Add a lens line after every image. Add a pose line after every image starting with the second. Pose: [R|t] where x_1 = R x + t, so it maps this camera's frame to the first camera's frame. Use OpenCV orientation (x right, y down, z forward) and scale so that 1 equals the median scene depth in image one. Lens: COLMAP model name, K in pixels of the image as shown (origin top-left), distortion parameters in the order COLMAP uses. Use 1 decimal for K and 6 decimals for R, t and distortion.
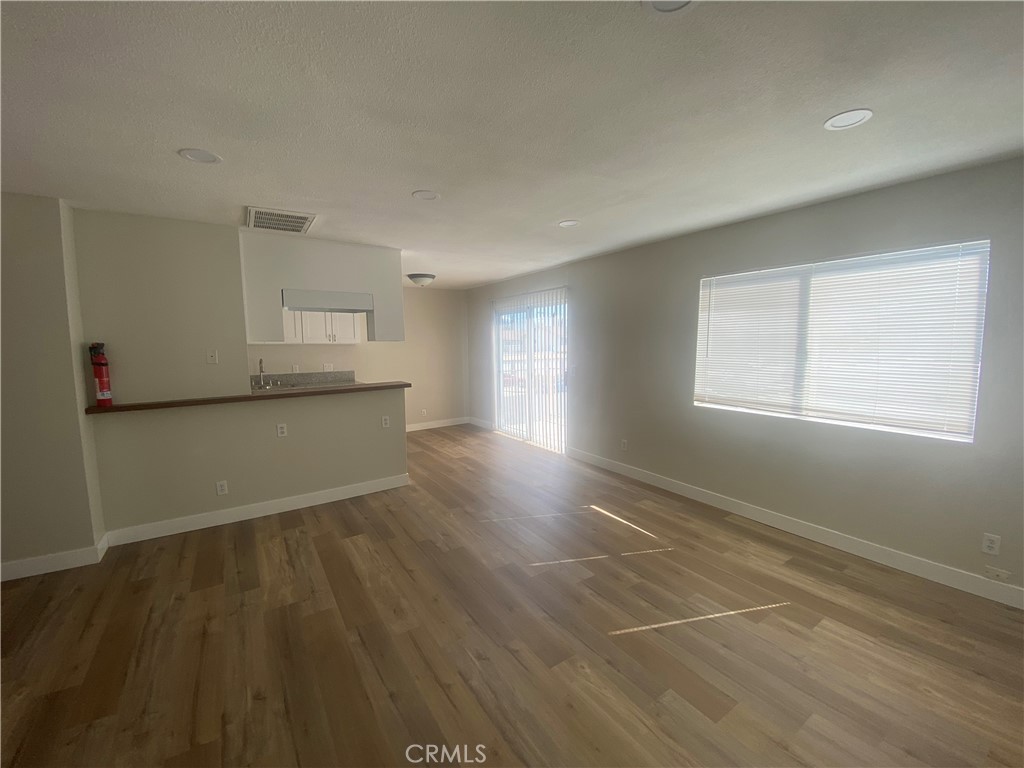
lens RADIAL K [[405.9, 0, 512.0], [0, 405.9, 384.0], [0, 0, 1]] dist [-0.035371, -0.000569]
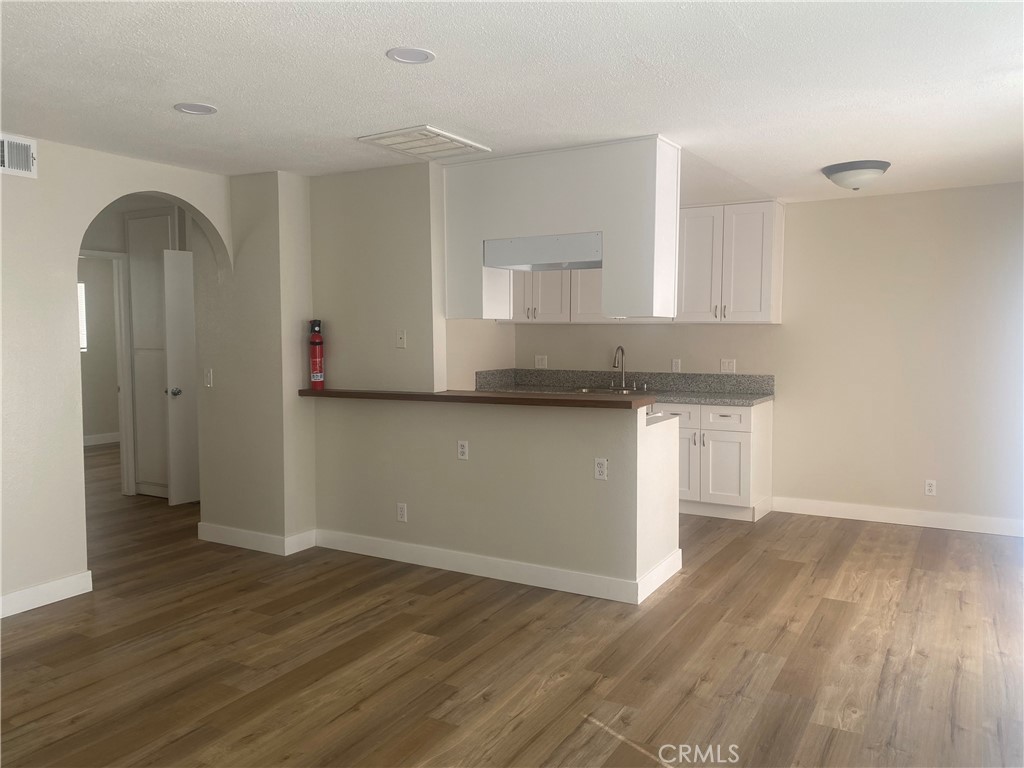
lens RADIAL K [[771.8, 0, 512.0], [0, 771.8, 384.0], [0, 0, 1]] dist [0.040804, -0.035947]
pose [[0.427243, 0.078108, -0.900757, 0.746302], [-0.092047, 0.994843, 0.042607, -0.071460], [0.899439, 0.064708, 0.432229, 0.606611]]
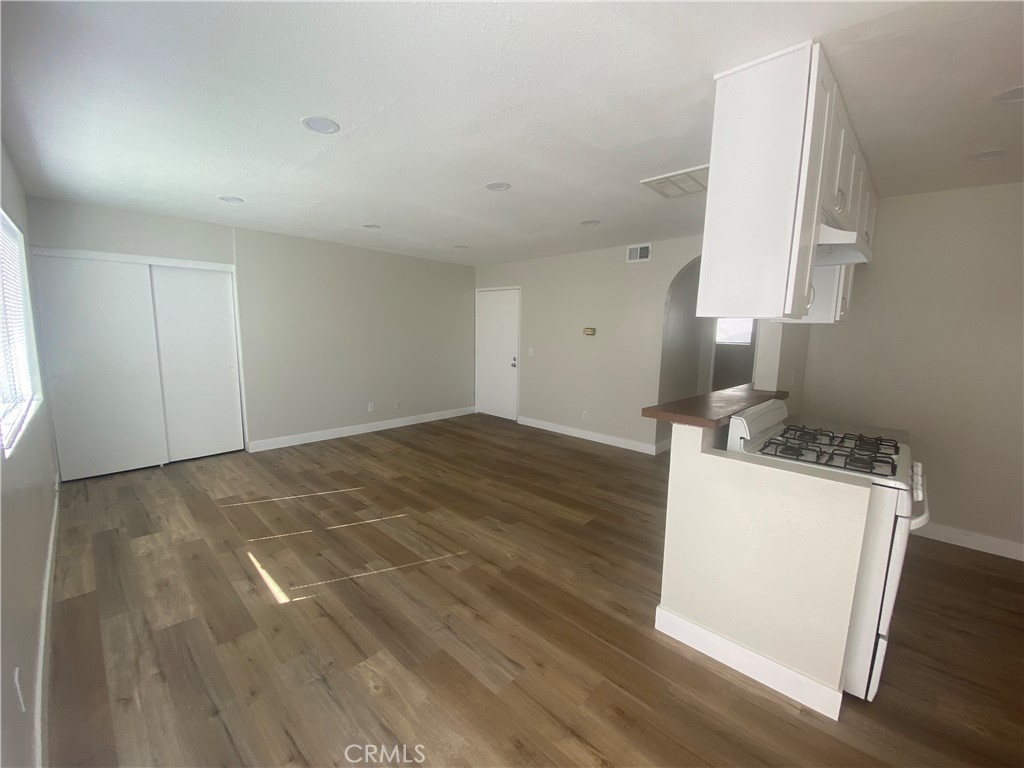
lens RADIAL K [[405.9, 0, 512.0], [0, 405.9, 384.0], [0, 0, 1]] dist [-0.035371, -0.000569]
pose [[-0.974452, 0.017102, -0.223944, 0.005990], [-0.037306, 0.970921, 0.236477, -0.181777], [0.221476, 0.238790, -0.945477, 1.899517]]
